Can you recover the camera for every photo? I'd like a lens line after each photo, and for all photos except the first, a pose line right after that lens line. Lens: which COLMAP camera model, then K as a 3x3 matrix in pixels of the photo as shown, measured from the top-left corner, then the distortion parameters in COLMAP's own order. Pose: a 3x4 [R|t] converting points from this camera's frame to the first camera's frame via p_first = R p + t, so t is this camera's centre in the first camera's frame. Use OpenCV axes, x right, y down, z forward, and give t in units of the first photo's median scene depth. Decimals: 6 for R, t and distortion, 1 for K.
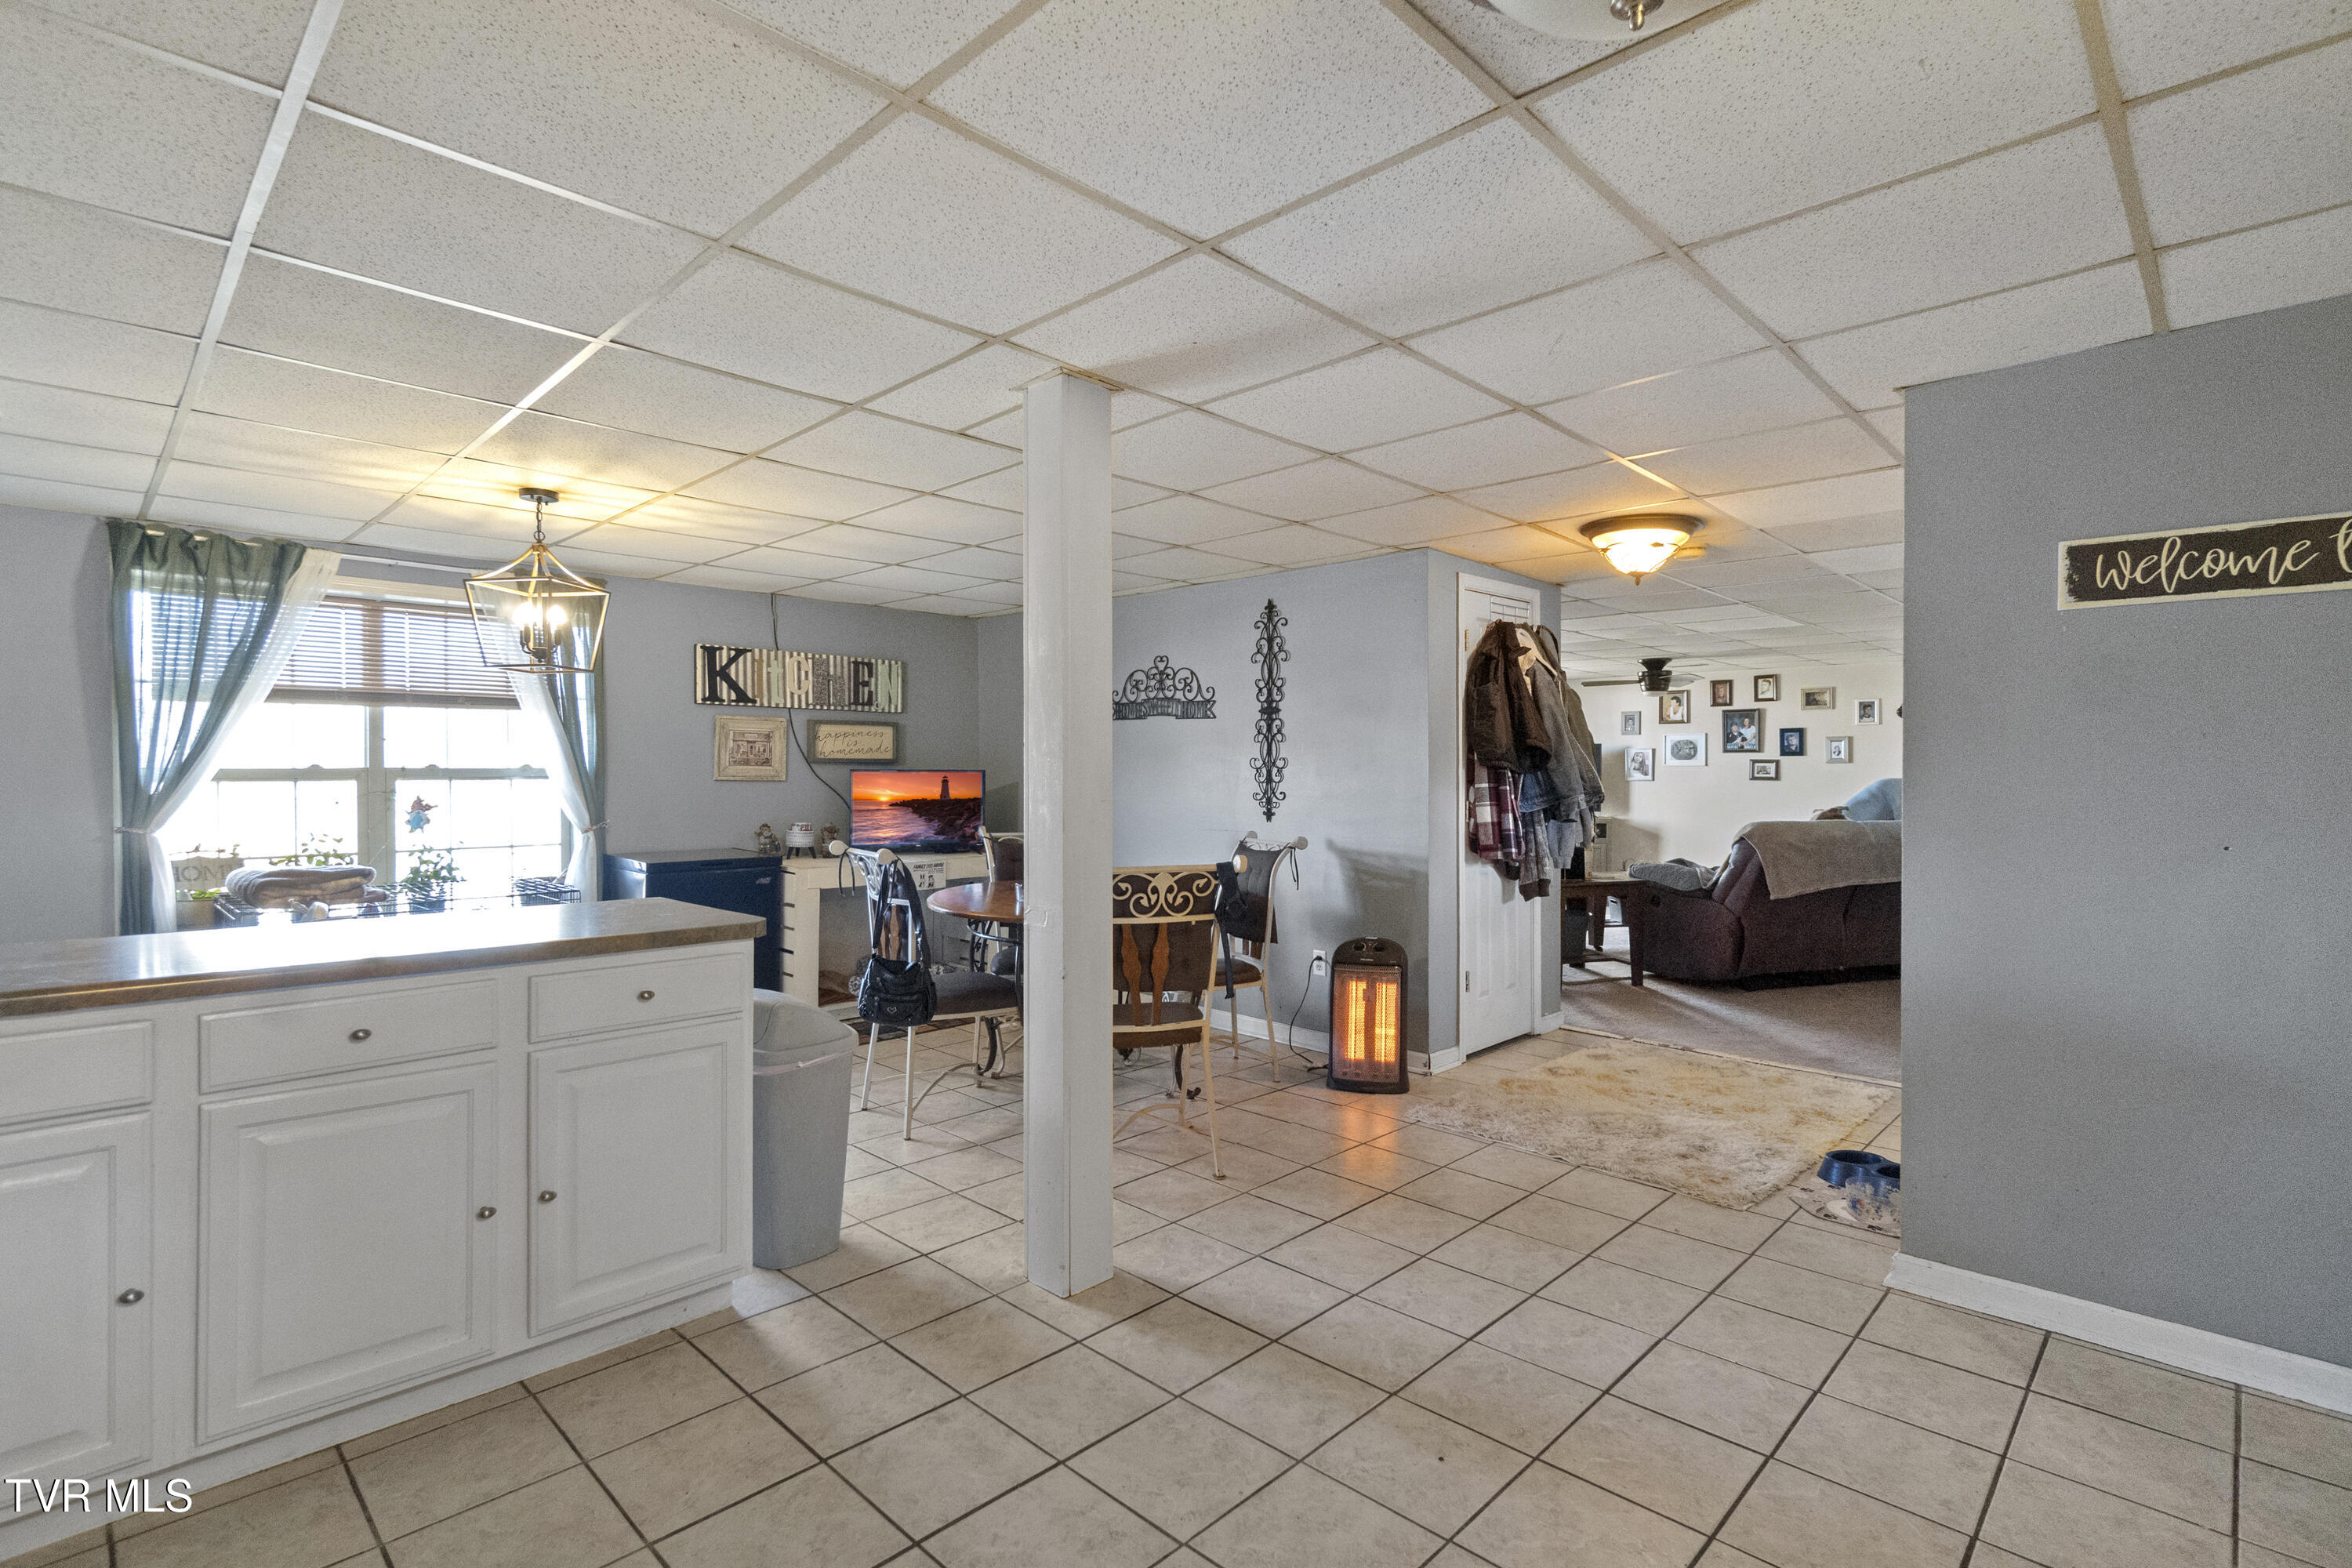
lens RADIAL K [[1108.6, 0, 1173.6], [0, 1108.6, 771.2], [0, 0, 1]] dist [-0.000564, -0.000131]
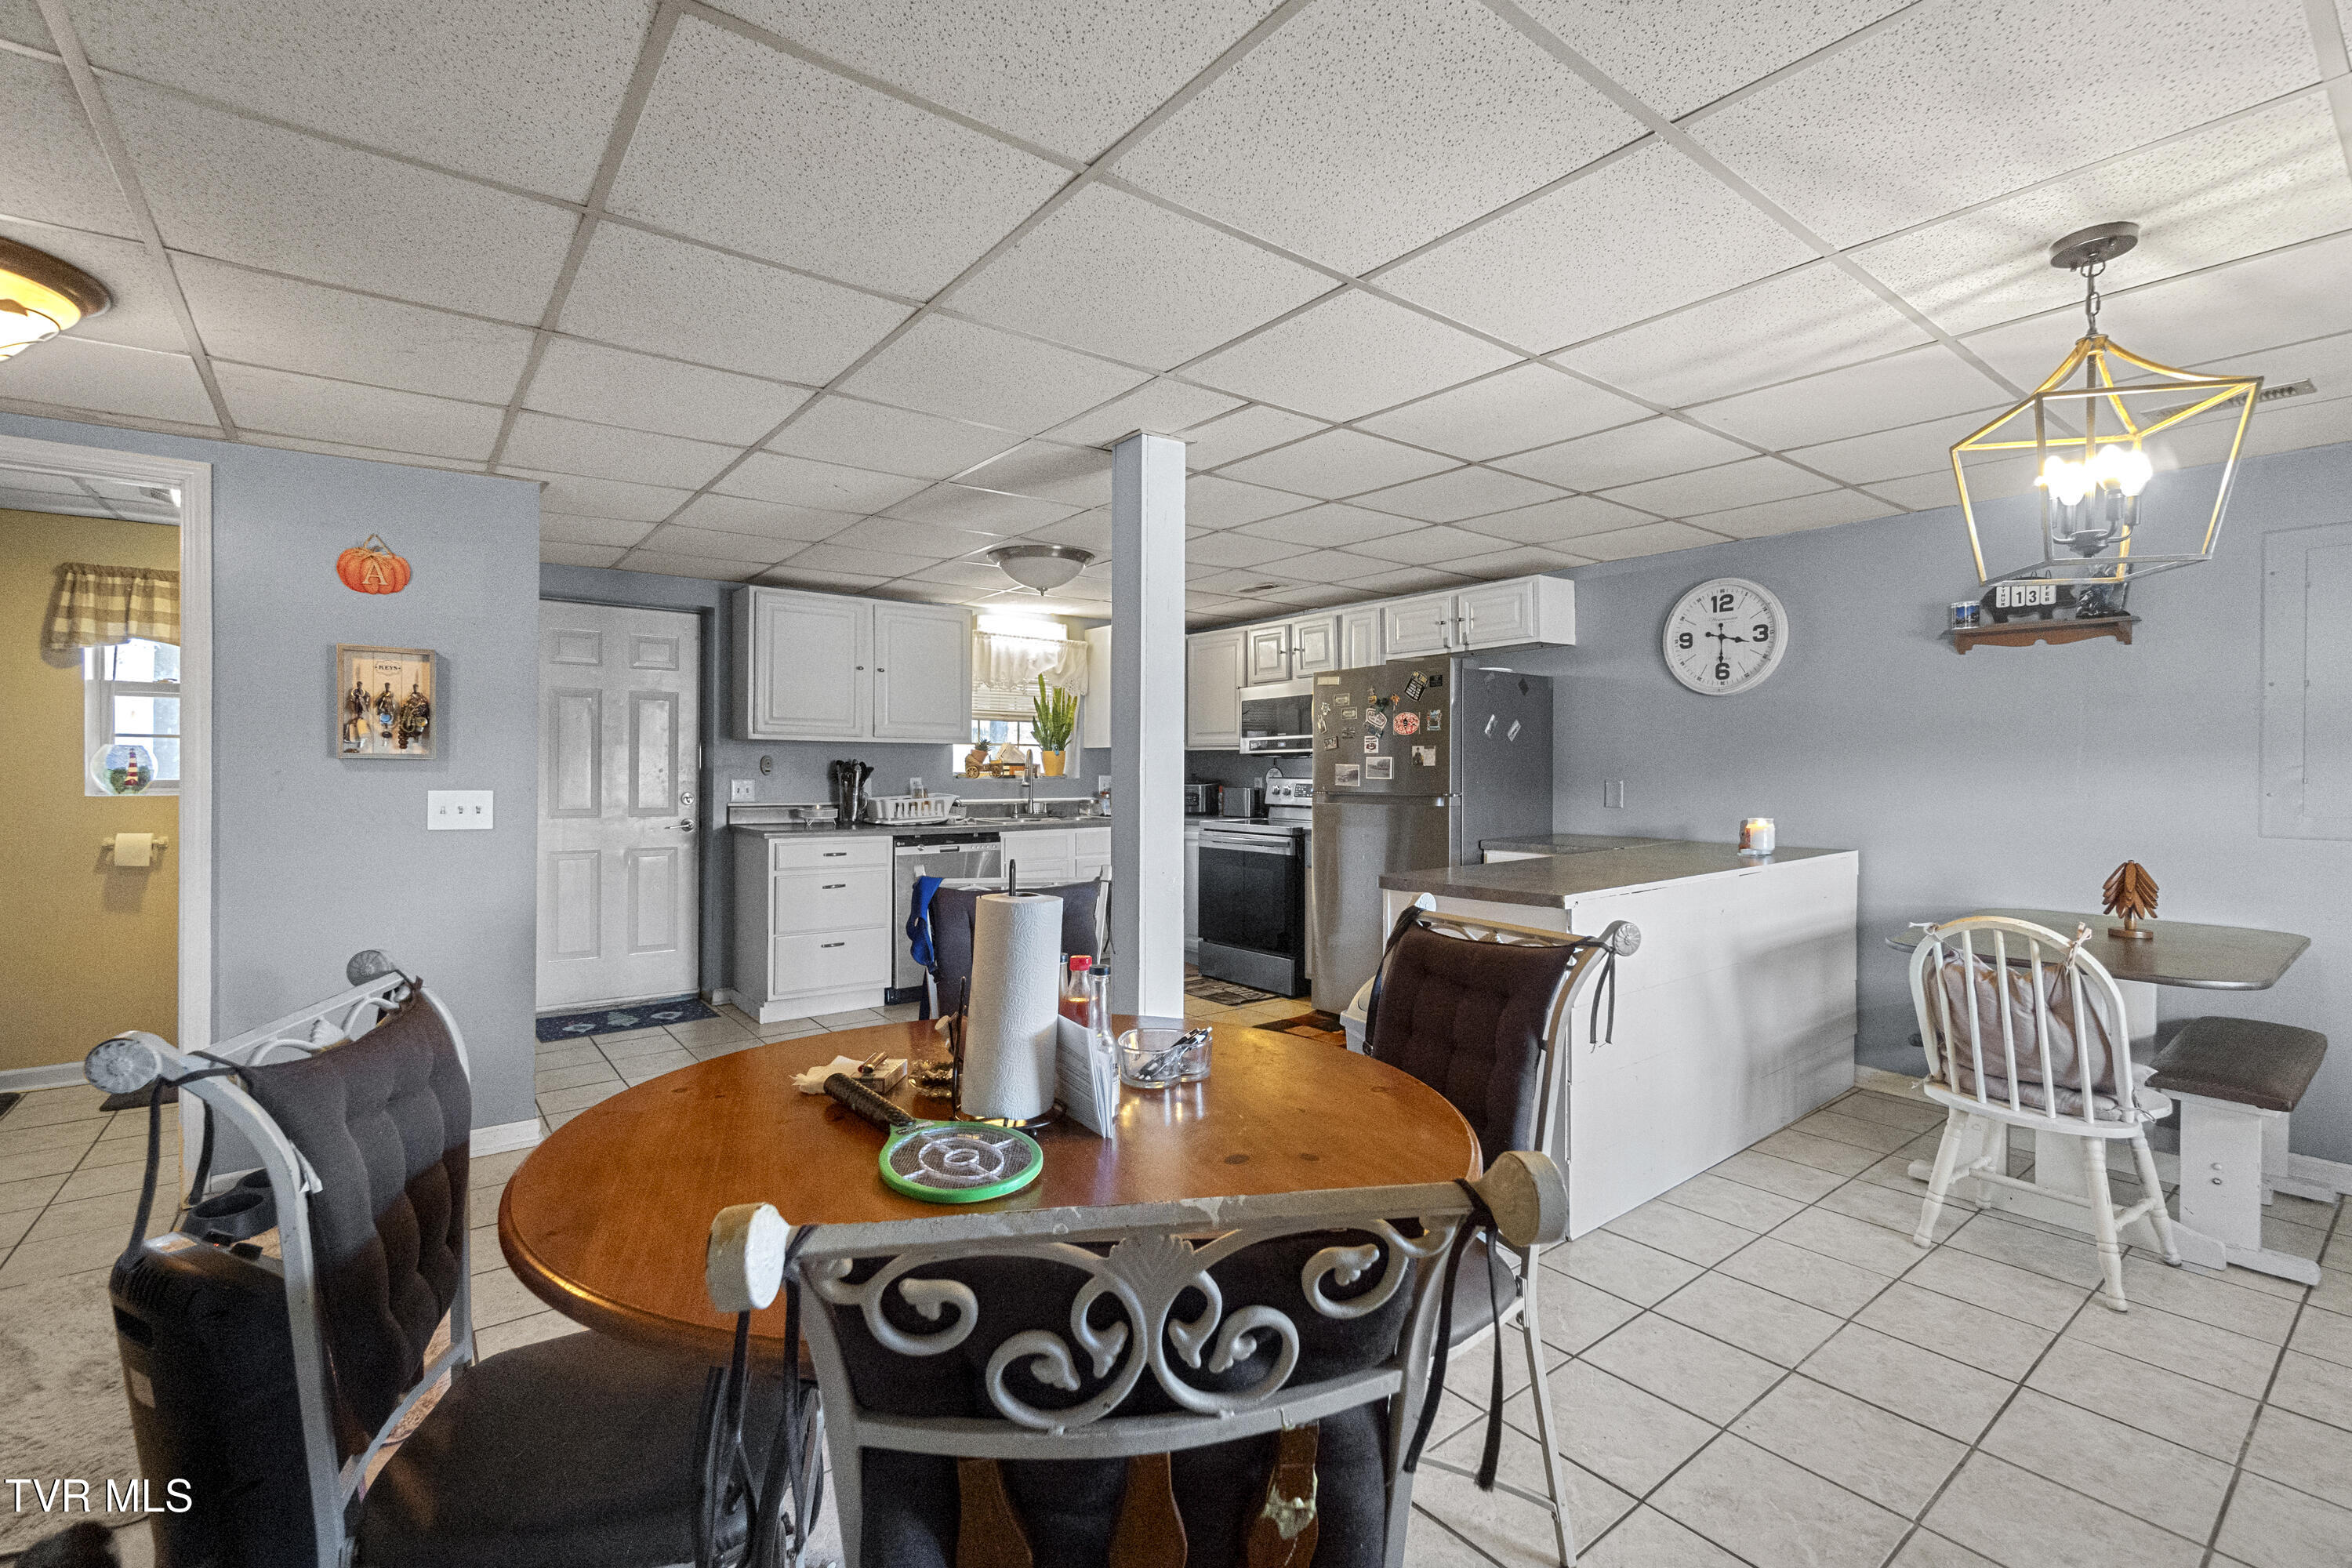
lens RADIAL K [[1028.3, 0, 1169.7], [0, 1028.3, 772.3], [0, 0, 1]] dist [0.001764, -0.000084]
pose [[-0.990325, -0.003651, 0.138721, -0.143991], [-0.002875, 0.999979, 0.005797, 0.001261], [-0.138739, 0.005342, -0.990315, 1.106499]]
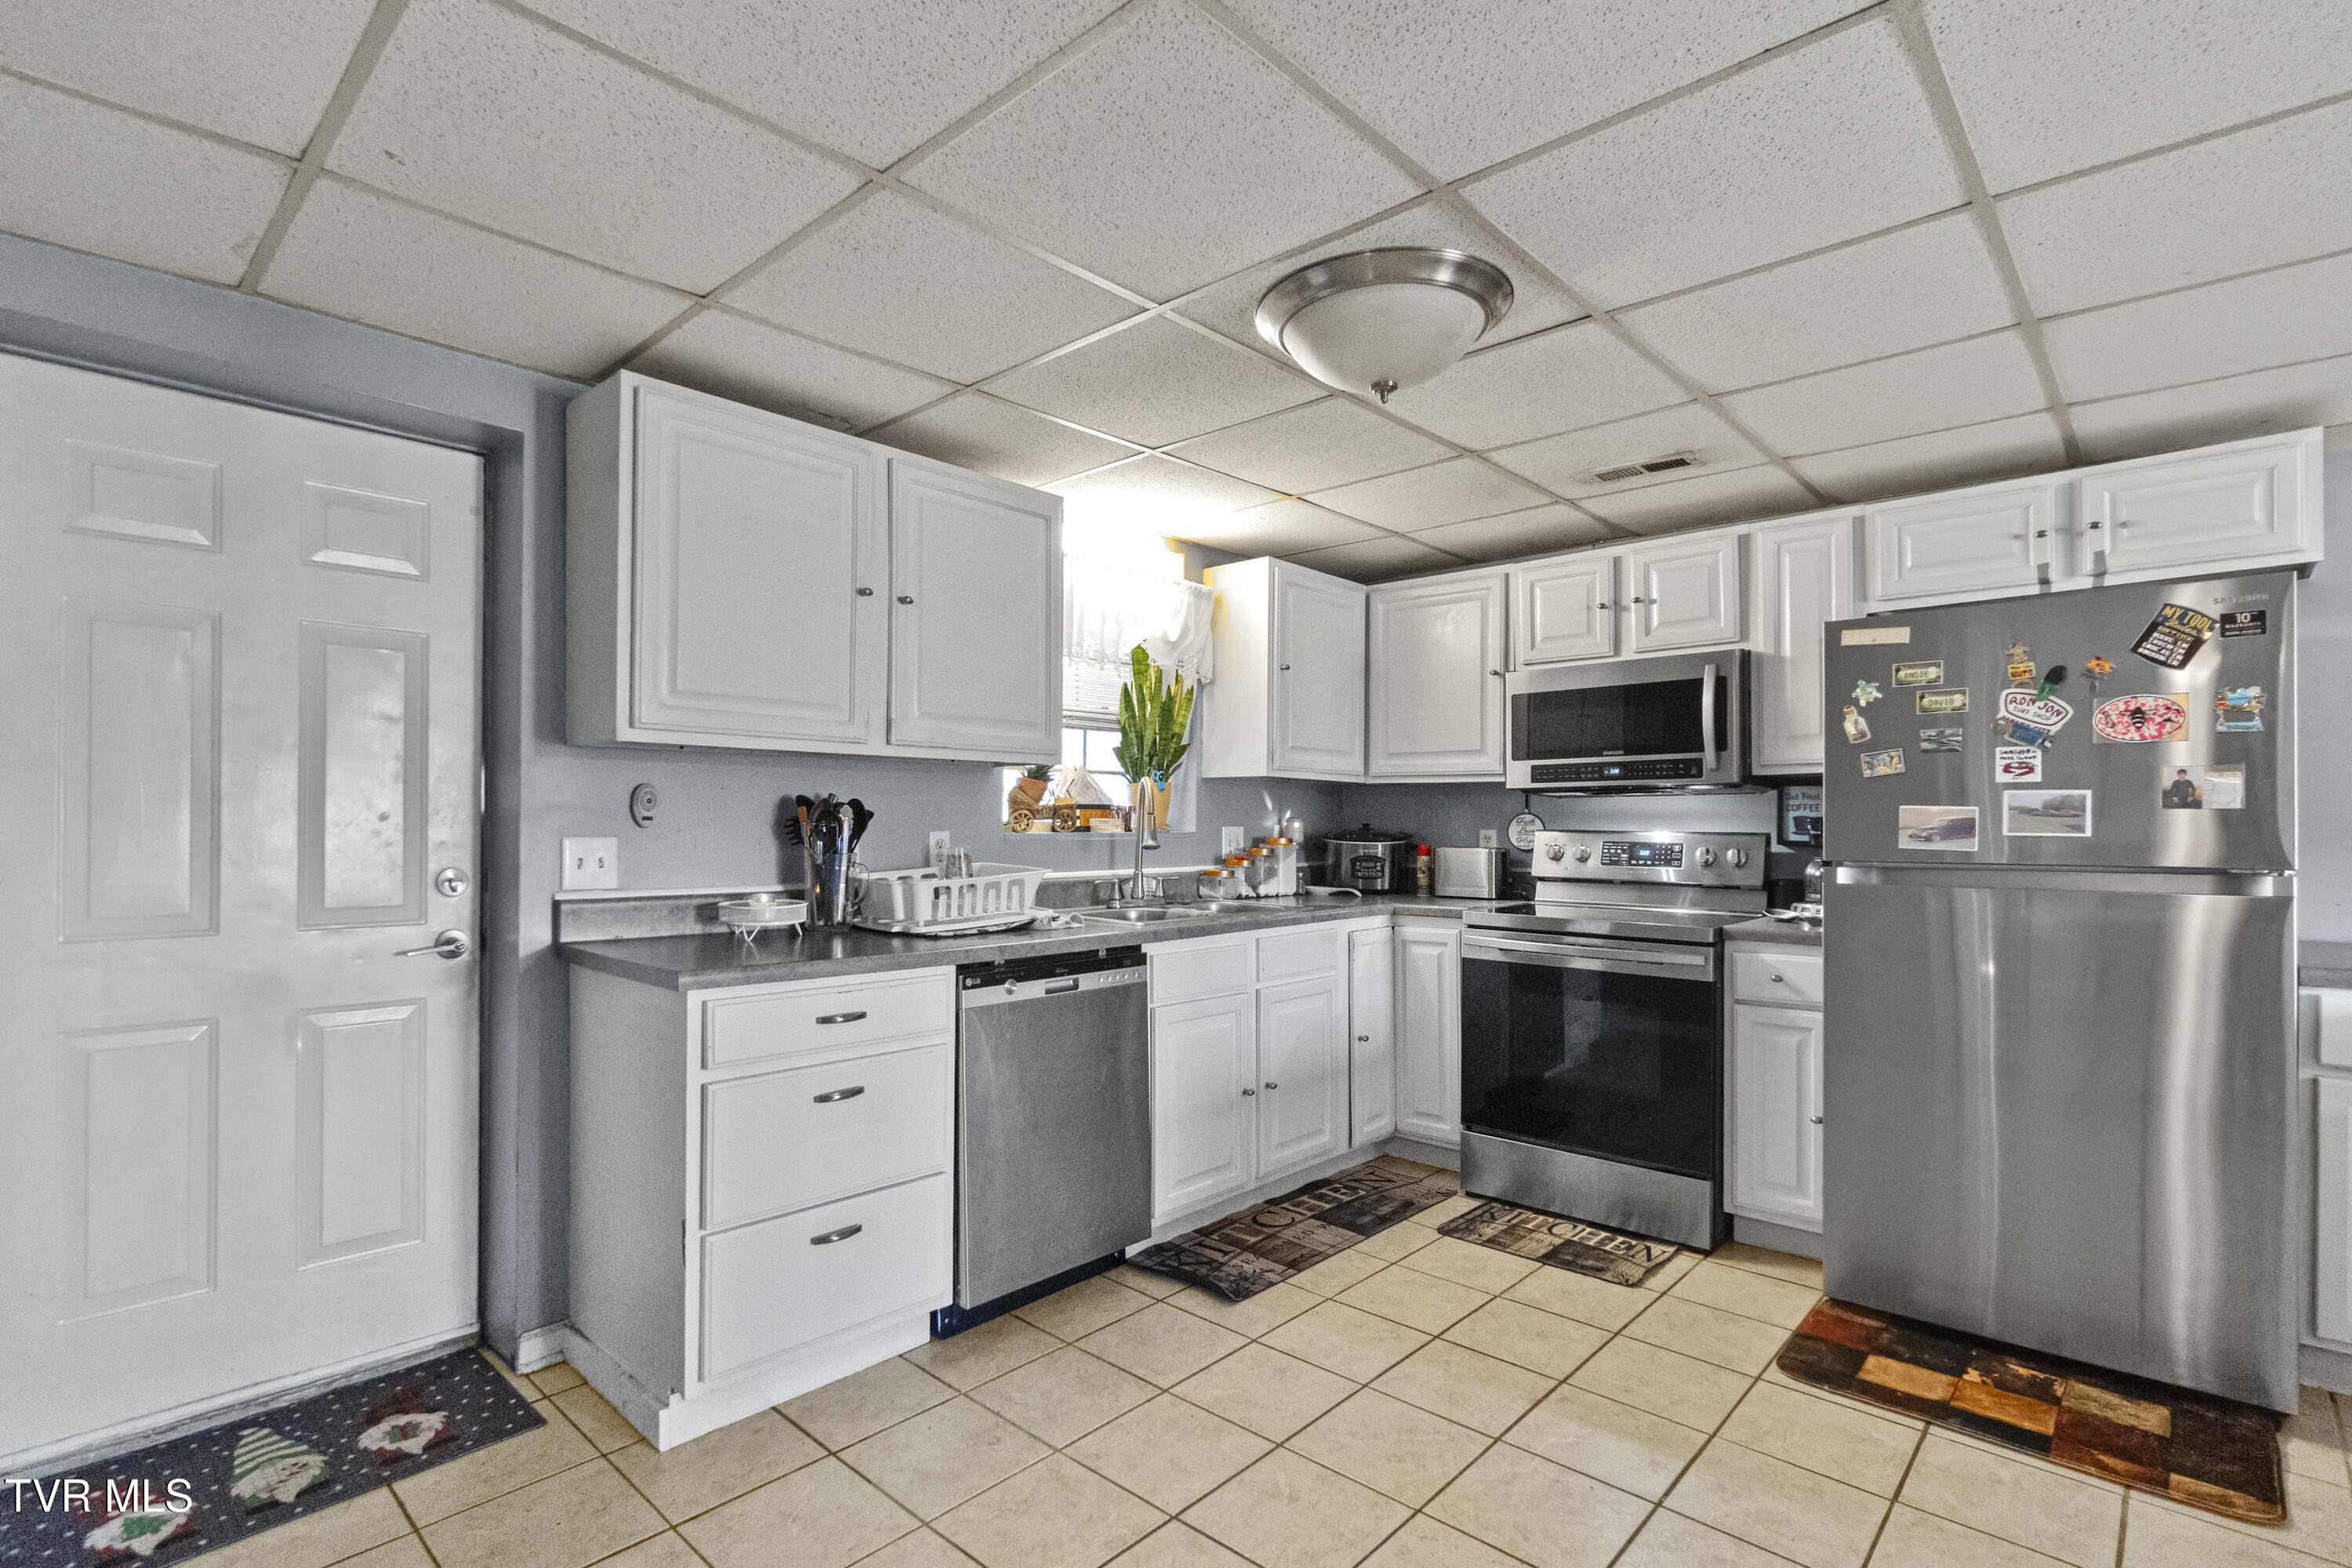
lens RADIAL K [[1120.3, 0, 1167.2], [0, 1120.3, 818.1], [0, 0, 1]] dist [-0.004639, 0.000010]
pose [[-0.999681, -0.004056, -0.024926, 0.182333], [-0.004127, 0.999988, 0.002820, 0.004689], [0.024914, 0.002922, -0.999685, 0.639594]]
